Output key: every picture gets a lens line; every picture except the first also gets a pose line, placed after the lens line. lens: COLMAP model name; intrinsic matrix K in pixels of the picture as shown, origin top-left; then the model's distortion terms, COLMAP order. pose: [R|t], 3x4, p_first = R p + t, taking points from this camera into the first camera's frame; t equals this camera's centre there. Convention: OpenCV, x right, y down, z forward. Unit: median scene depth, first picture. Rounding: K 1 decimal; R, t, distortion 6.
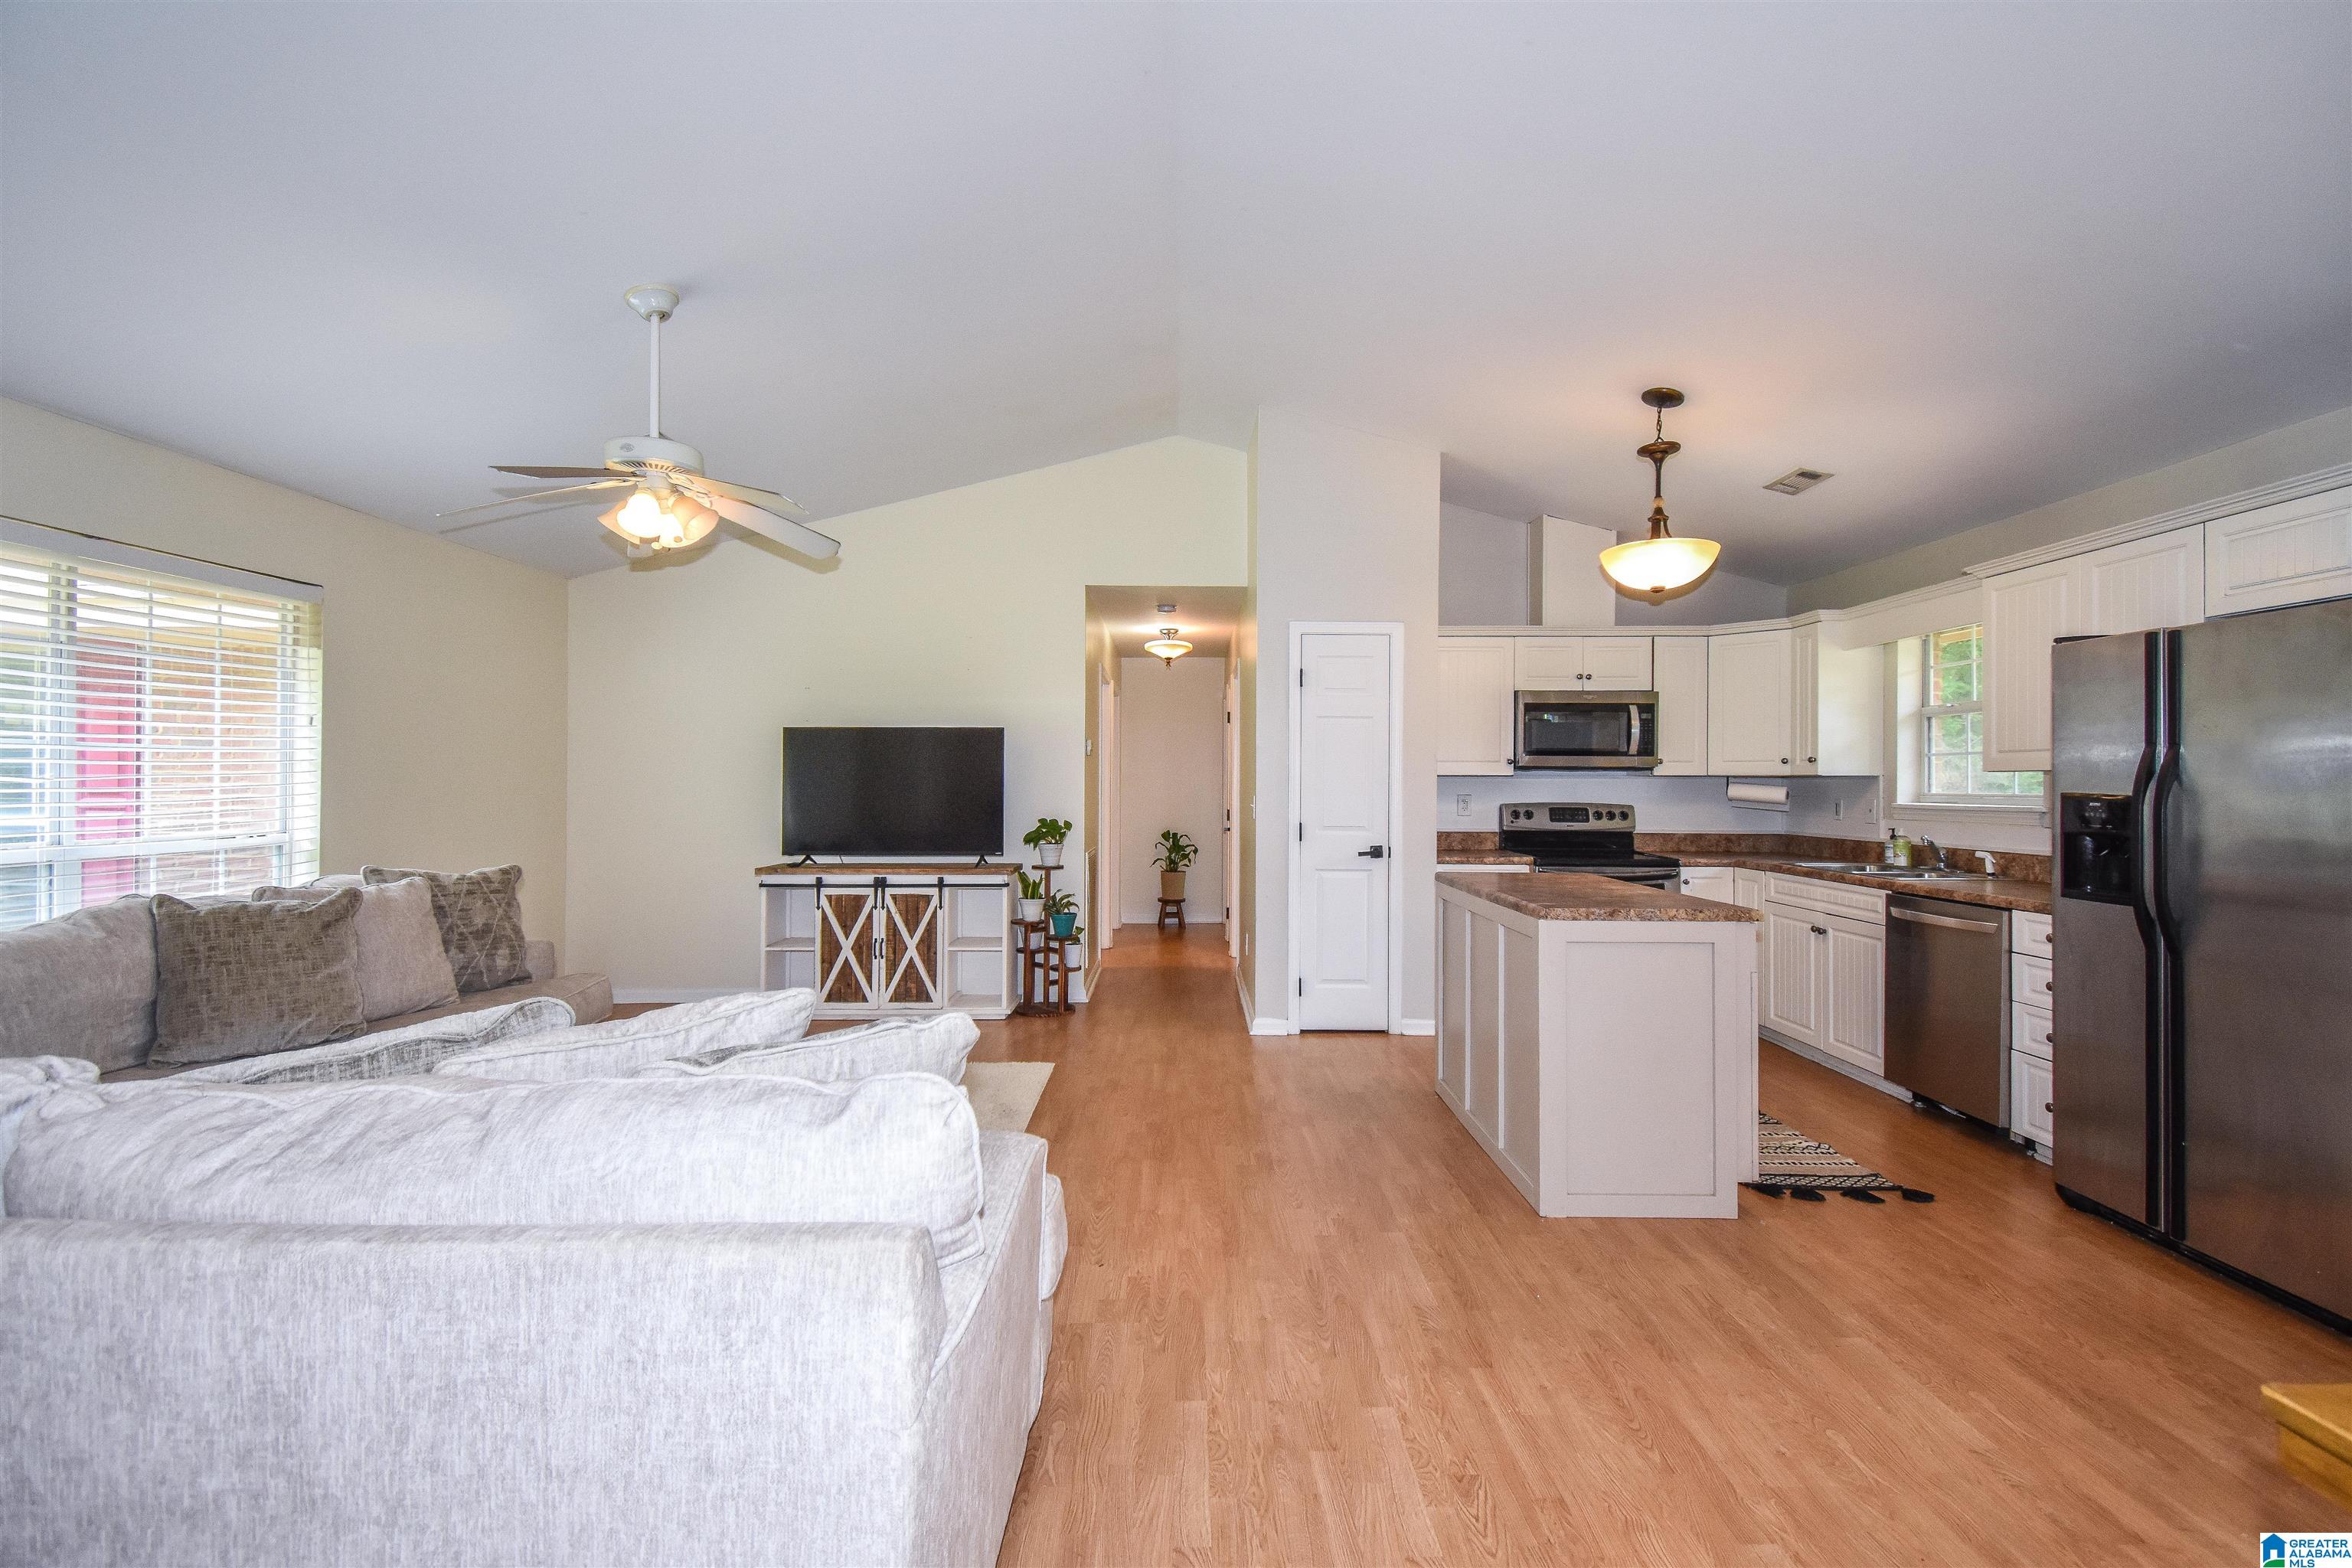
lens RADIAL K [[1029.7, 0, 1186.2], [0, 1029.7, 777.9], [0, 0, 1]] dist [0.019621, -0.013288]
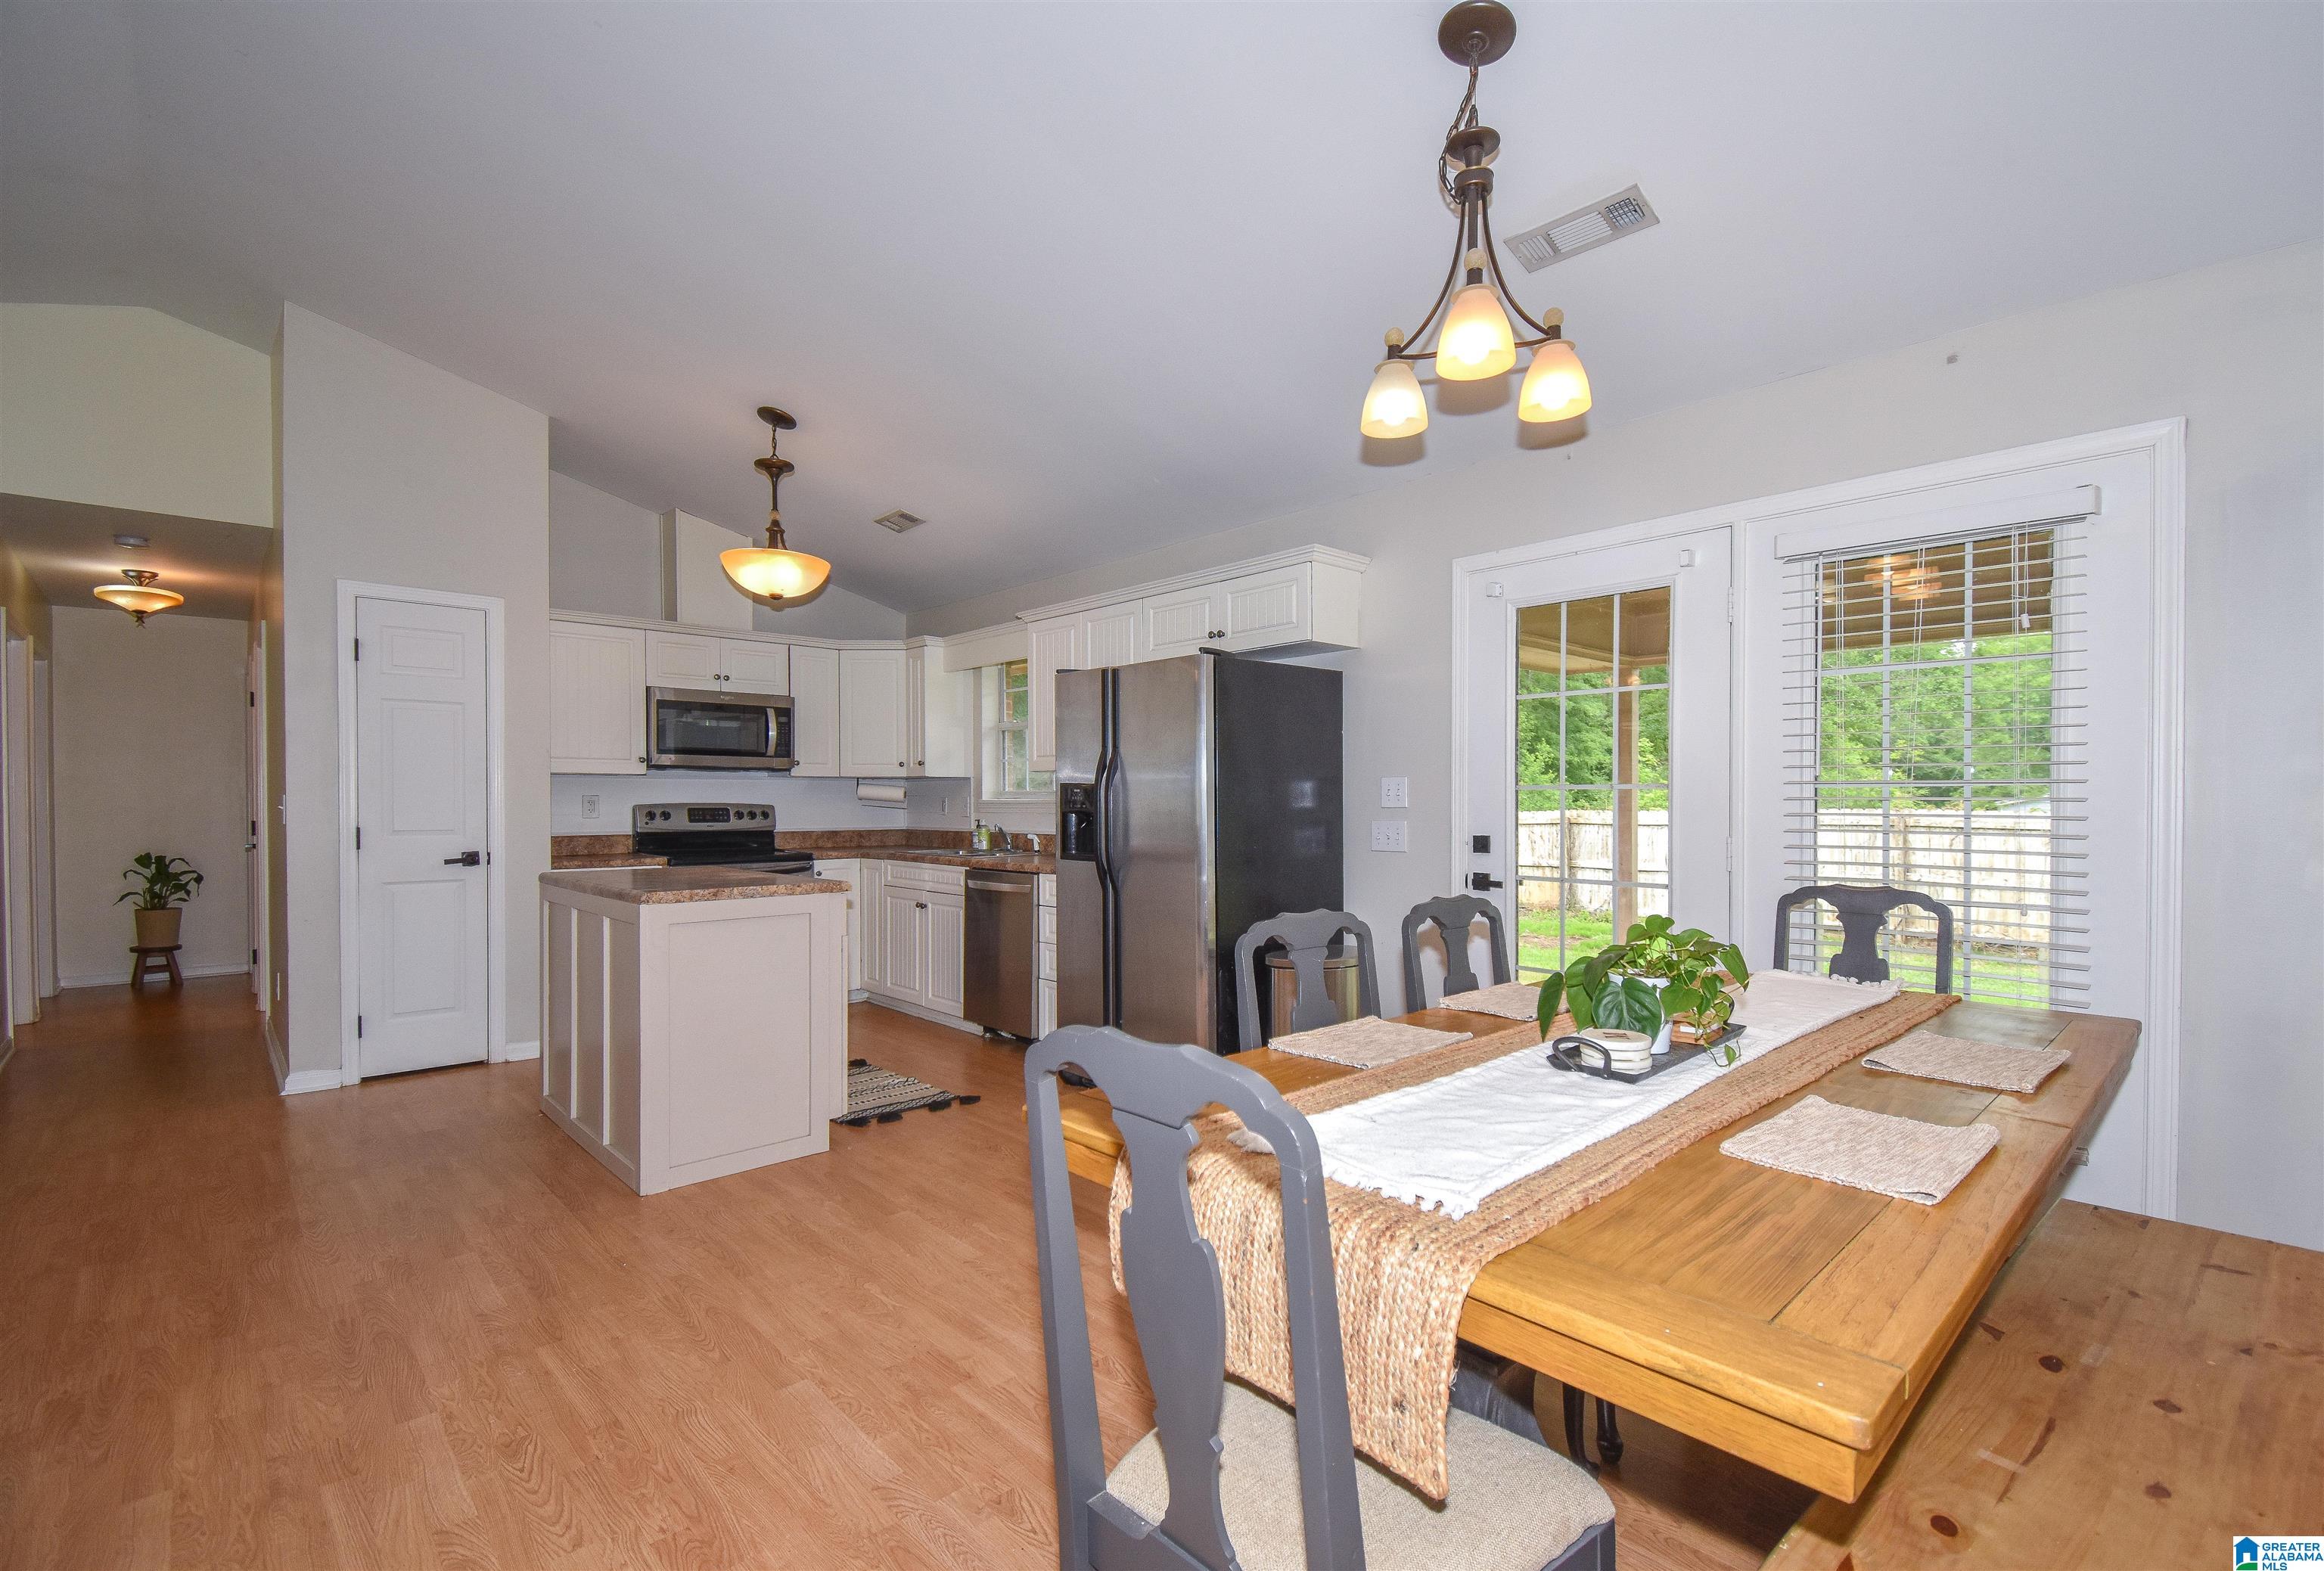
lens RADIAL K [[1037.9, 0, 1202.0], [0, 1037.9, 807.0], [0, 0, 1]] dist [0.008425, -0.006959]
pose [[0.721340, -0.011202, 0.692490, 0.025871], [0.001196, 0.999888, 0.014928, 0.019295], [-0.692580, -0.009940, 0.721273, -0.082604]]
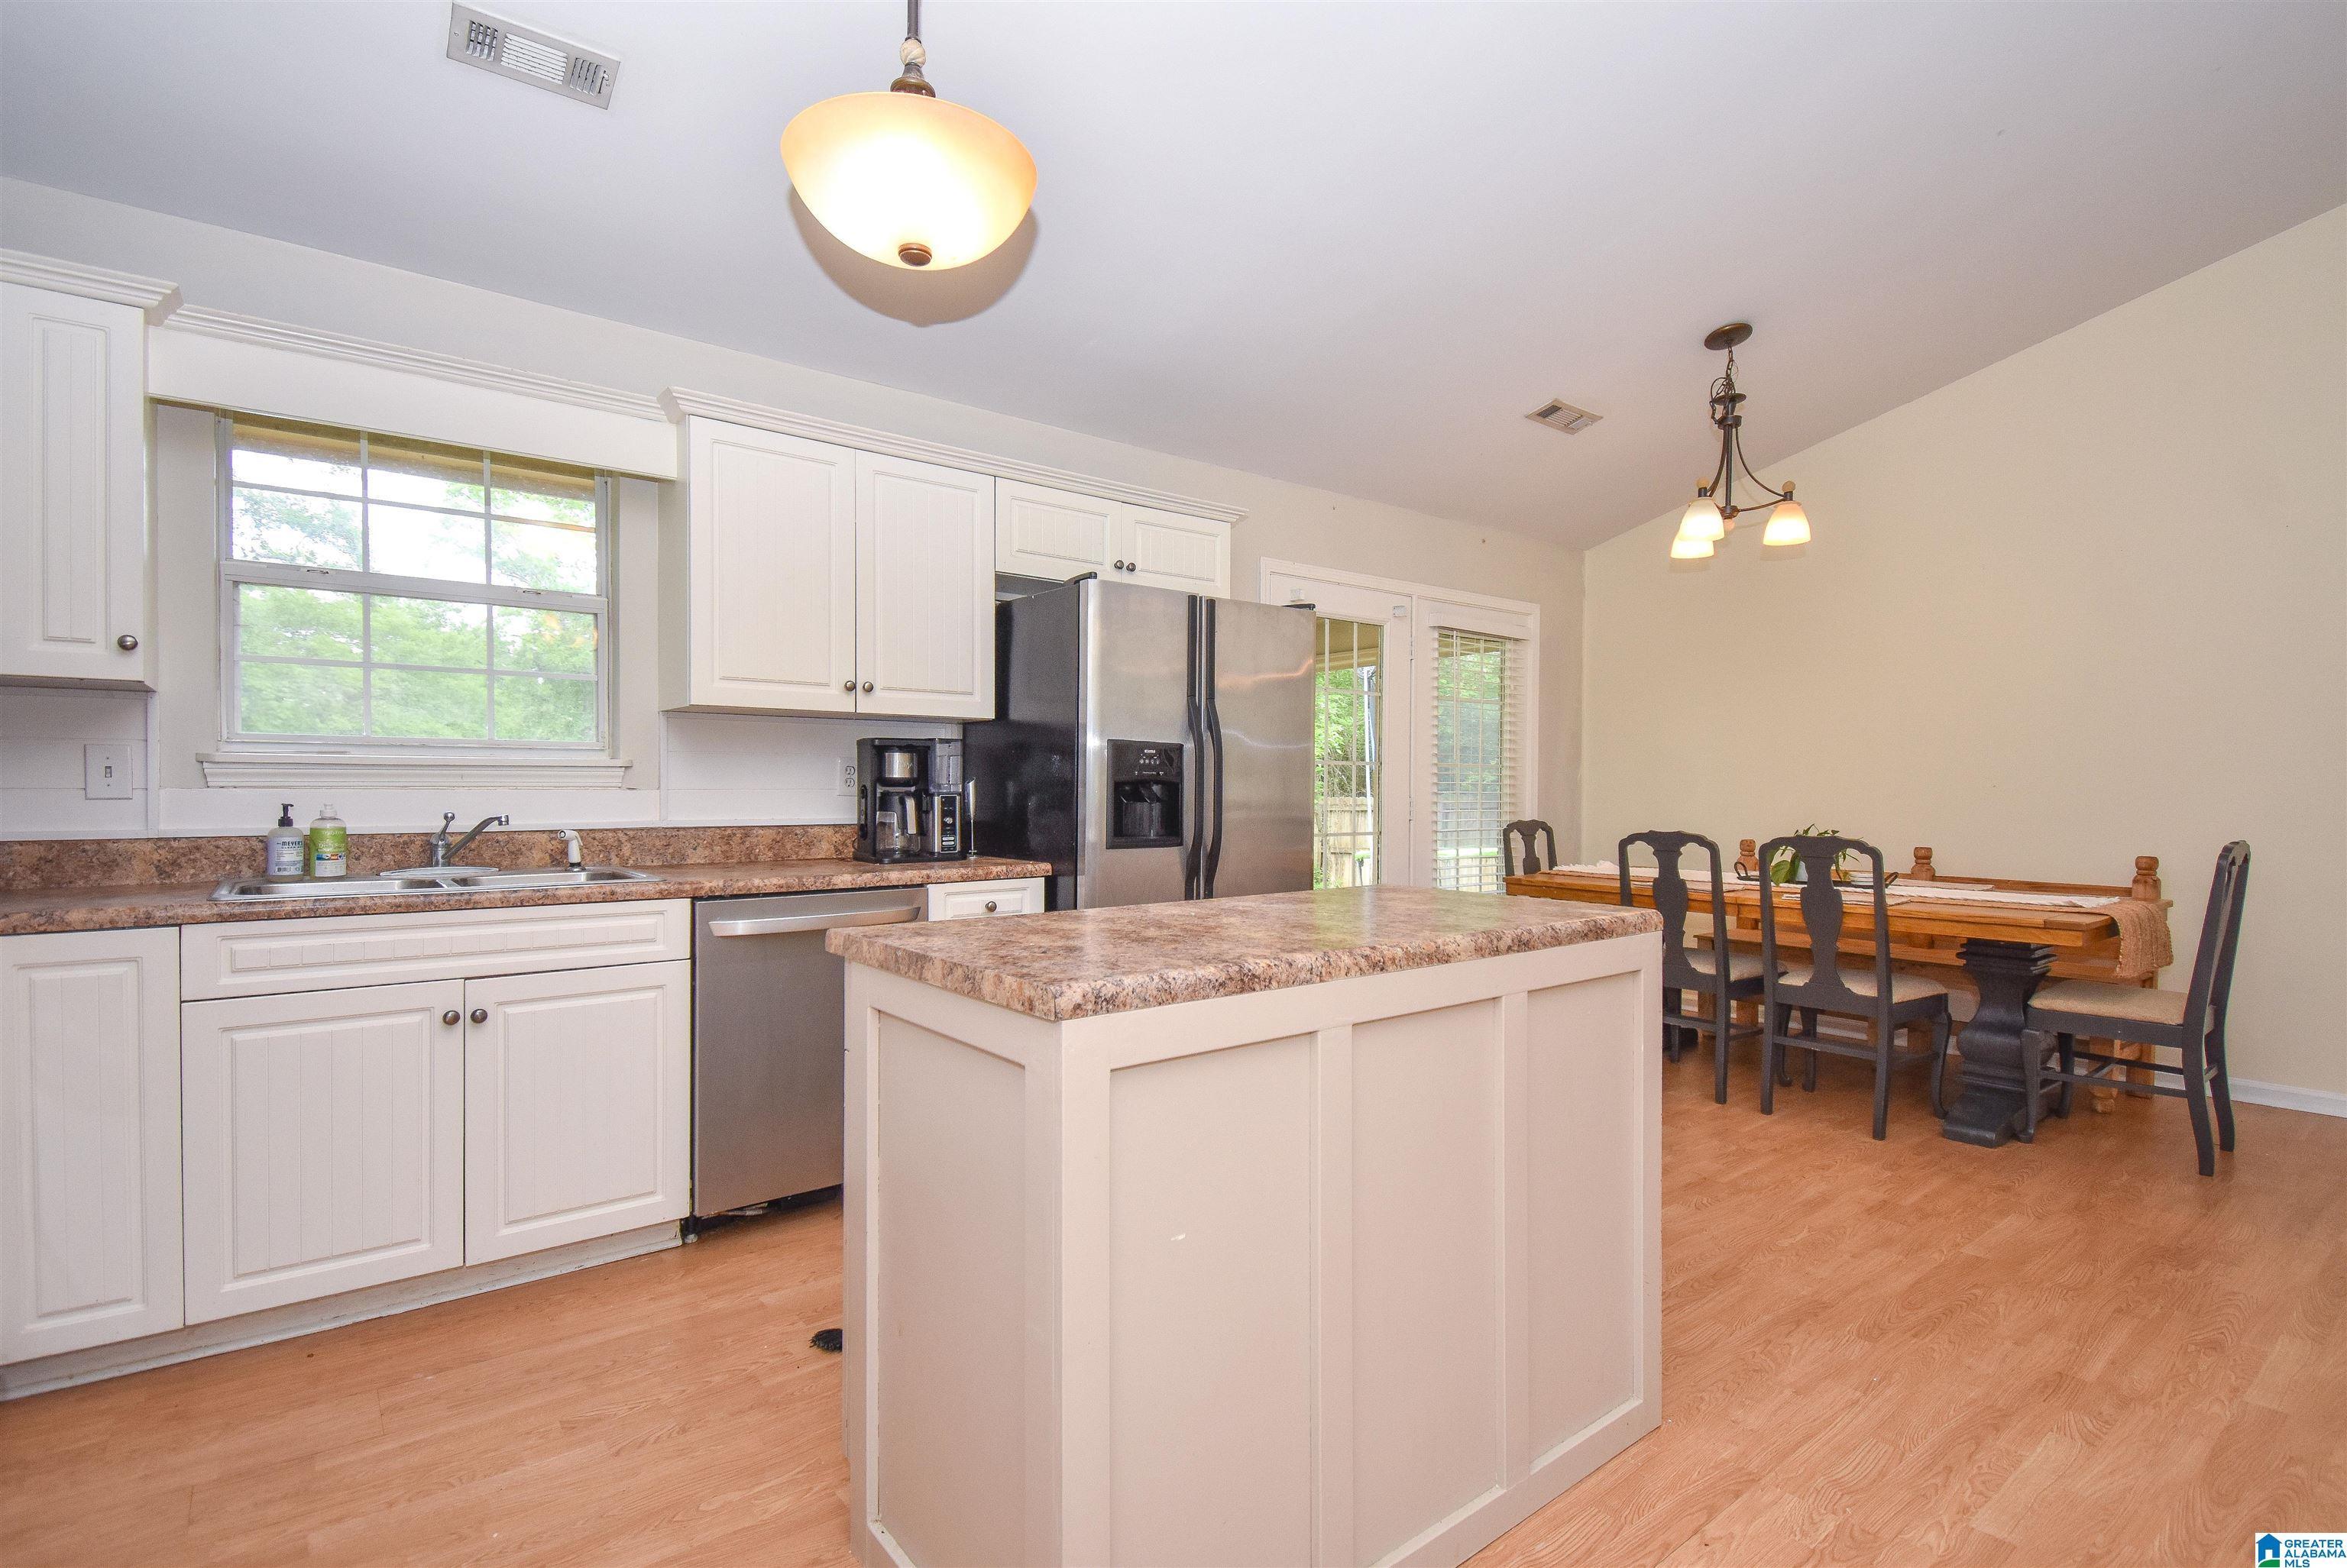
lens RADIAL K [[1096.8, 0, 1177.7], [0, 1096.8, 793.6], [0, 0, 1]] dist [0.000010, -0.005919]
pose [[-0.599001, -0.012136, 0.800656, 0.002516], [-0.010125, 0.999920, 0.007582, 0.041488], [-0.800684, -0.003565, -0.599076, 1.158572]]
